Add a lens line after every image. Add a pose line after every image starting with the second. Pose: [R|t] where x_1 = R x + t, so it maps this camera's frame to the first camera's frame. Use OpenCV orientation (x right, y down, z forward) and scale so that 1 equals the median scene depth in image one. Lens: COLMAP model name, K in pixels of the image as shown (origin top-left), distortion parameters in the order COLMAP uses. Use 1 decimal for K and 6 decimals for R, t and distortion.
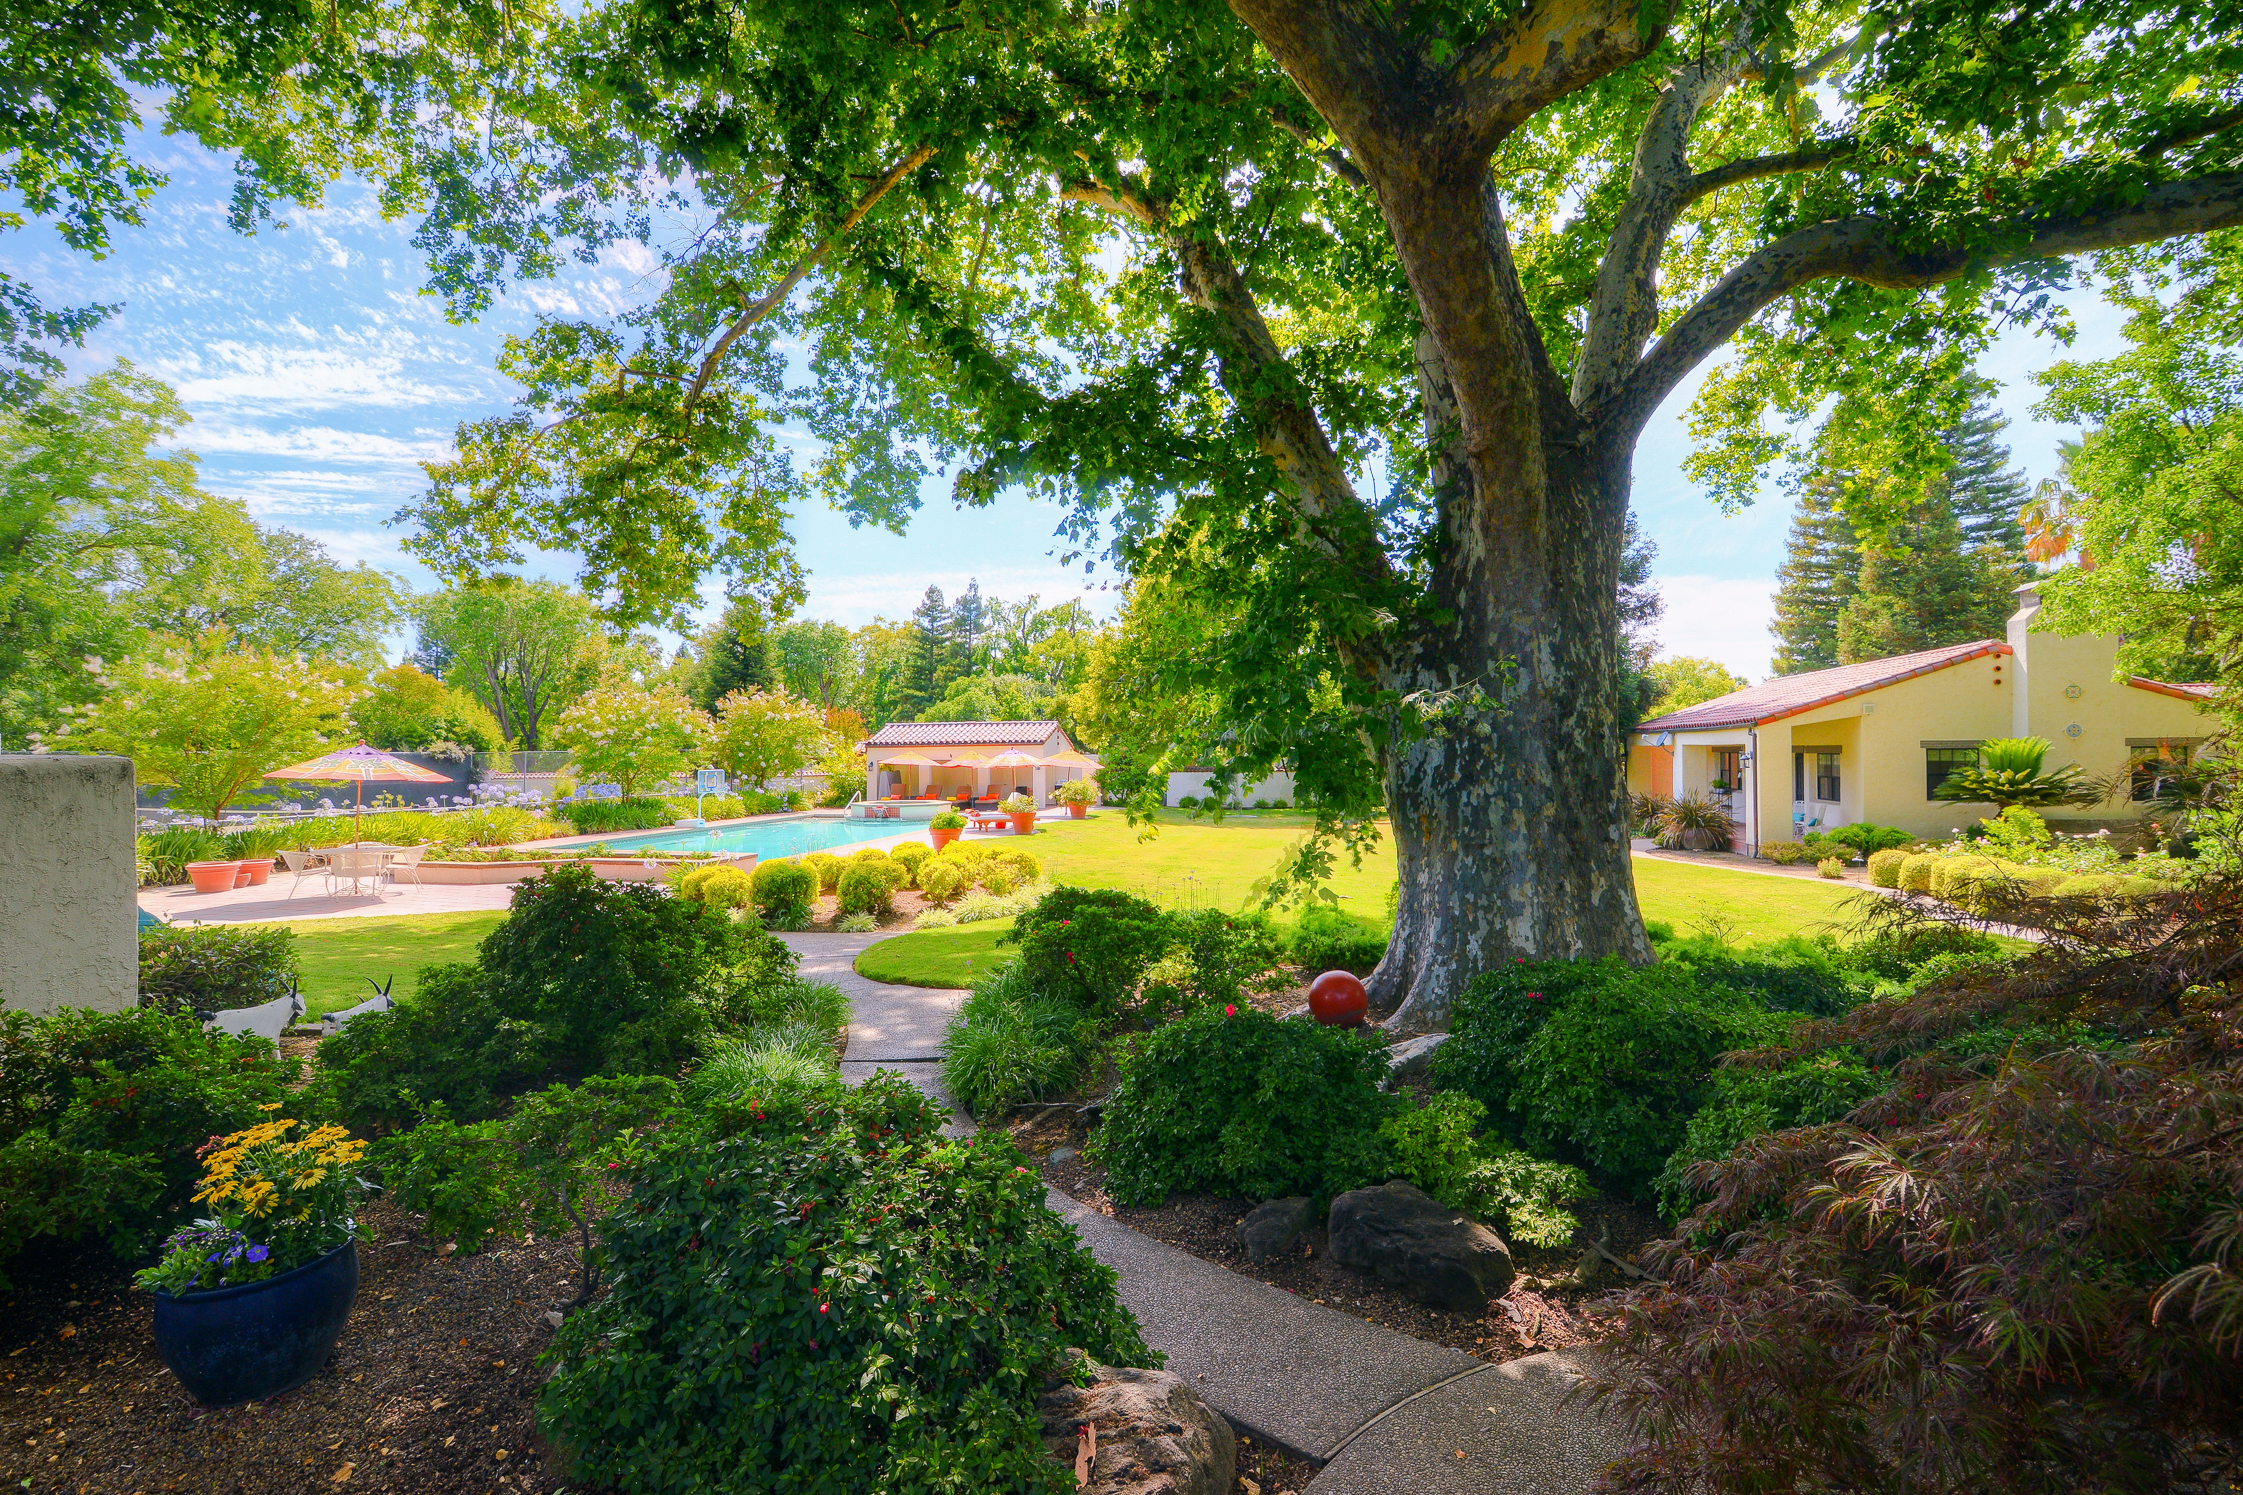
lens RADIAL K [[1029.0, 0, 1087.6], [0, 1029.0, 743.7], [0, 0, 1]] dist [-0.050969, 0.000047]
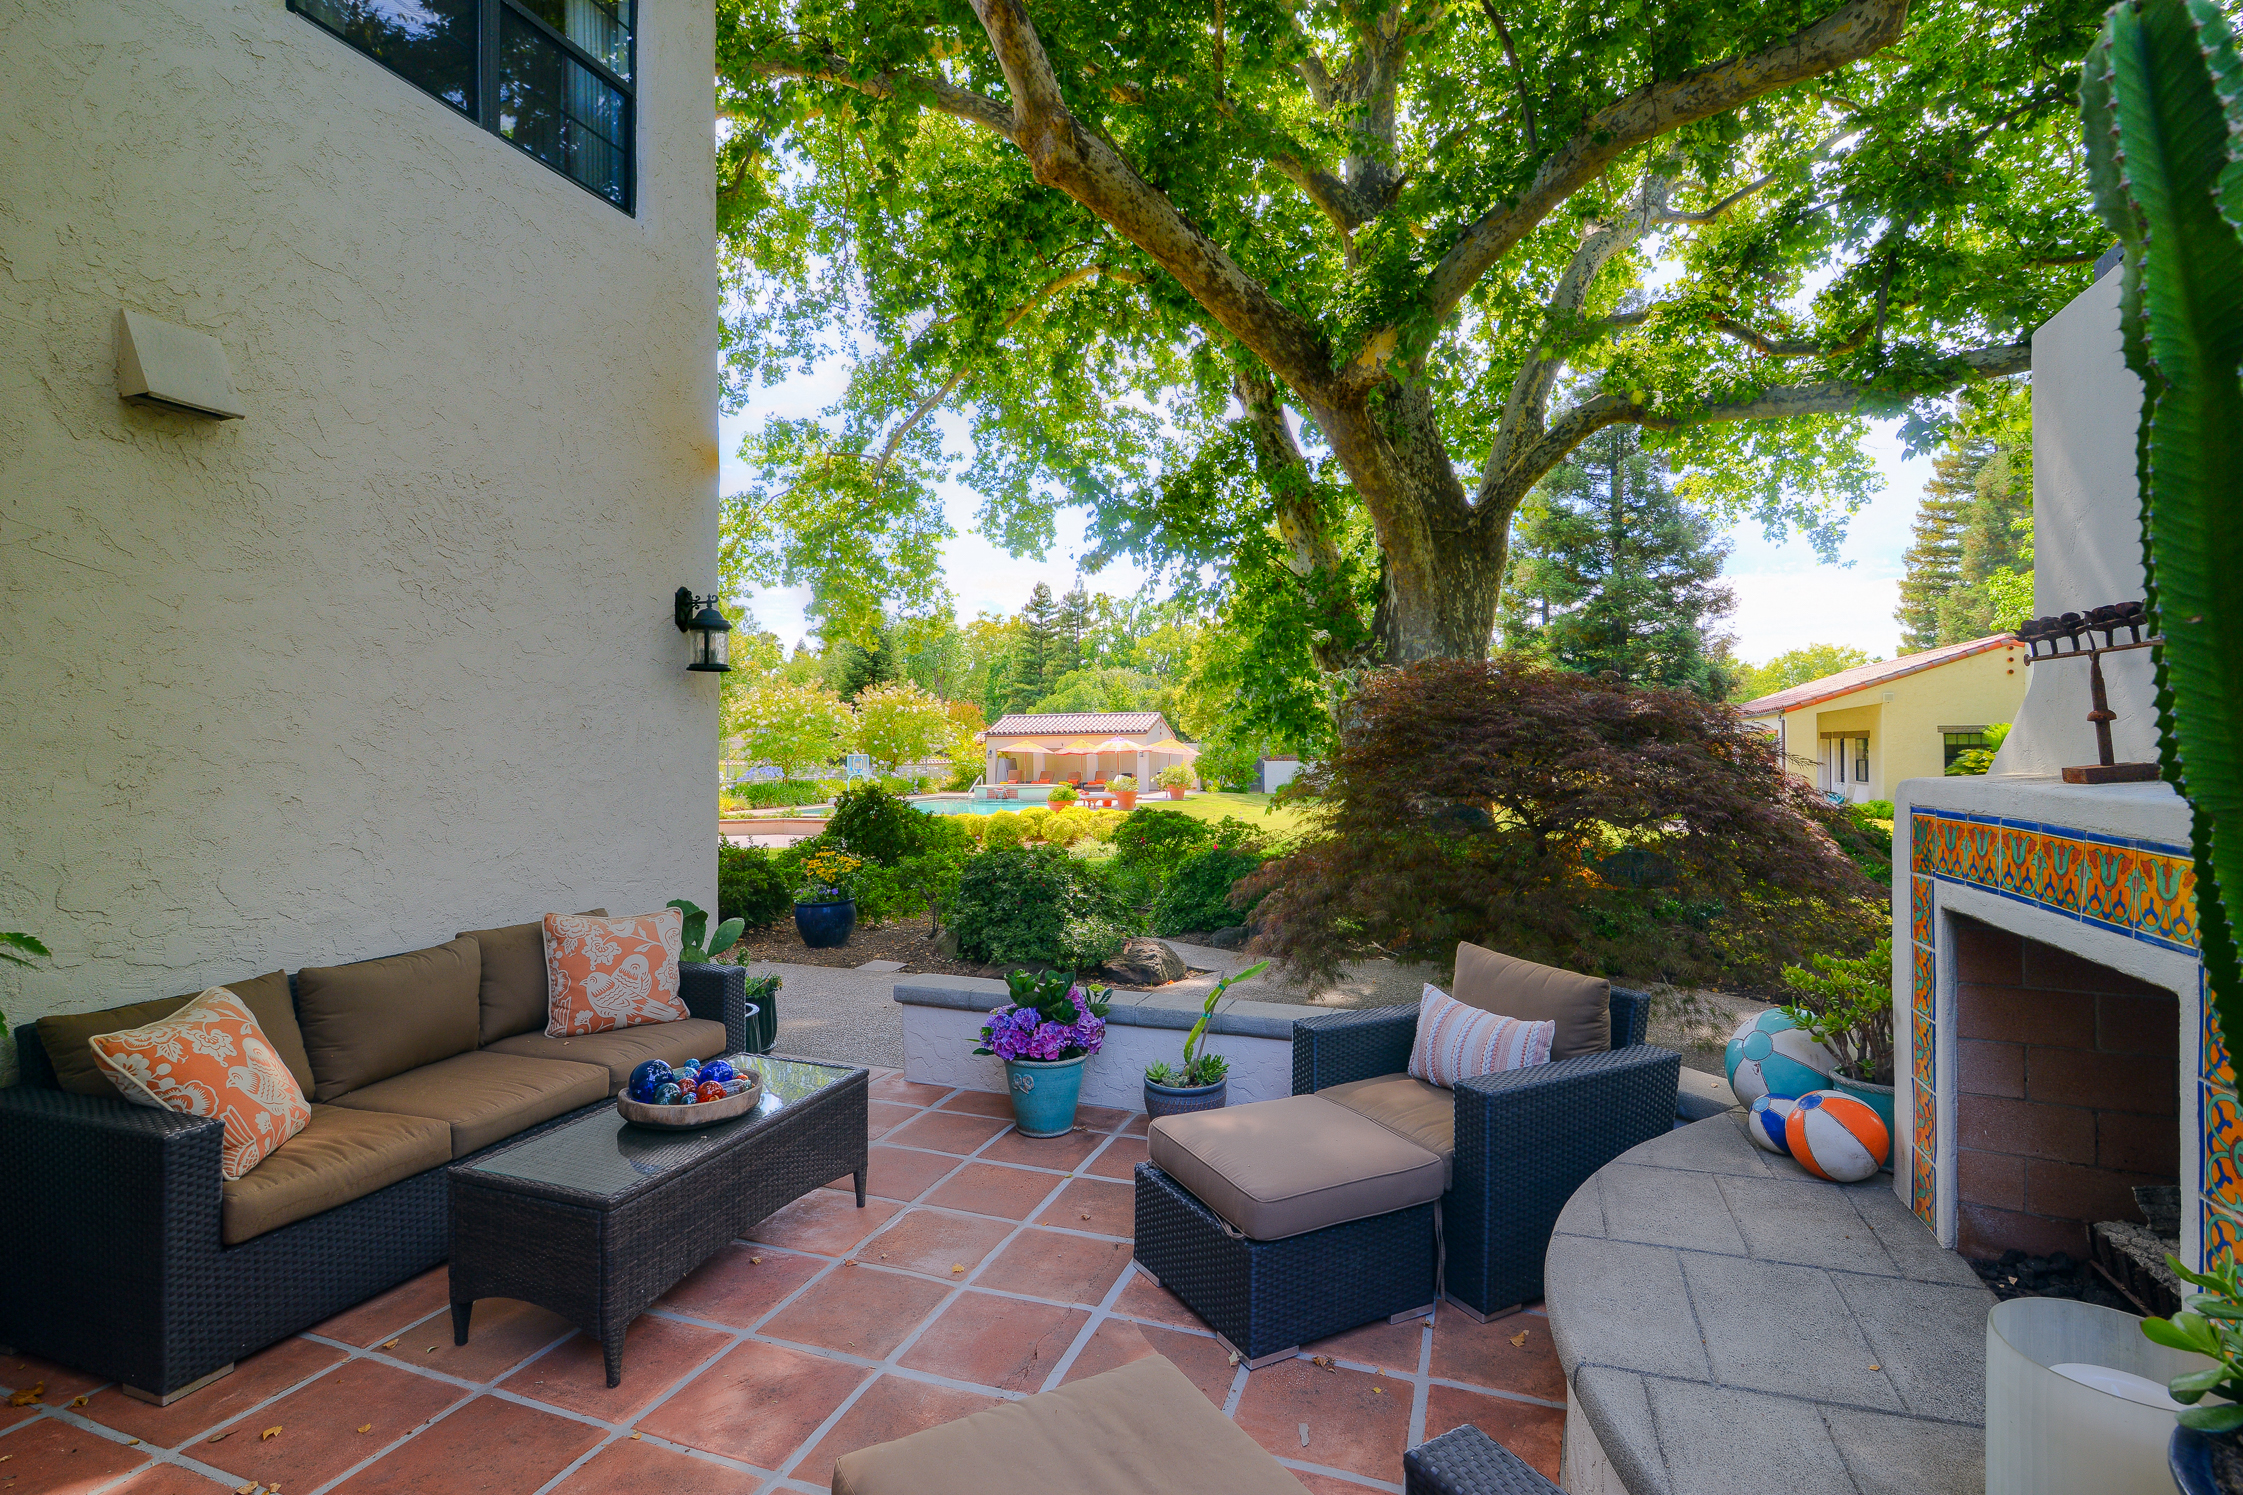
lens RADIAL K [[1049.2, 0, 1121.5], [0, 1049.2, 747.5], [0, 0, 1]] dist [-0.066679, 0.000011]
pose [[0.997386, -0.002633, -0.072206, 0.011982], [0.003329, 0.999949, 0.009520, 0.005268], [0.072177, -0.009736, 0.997344, -0.123093]]
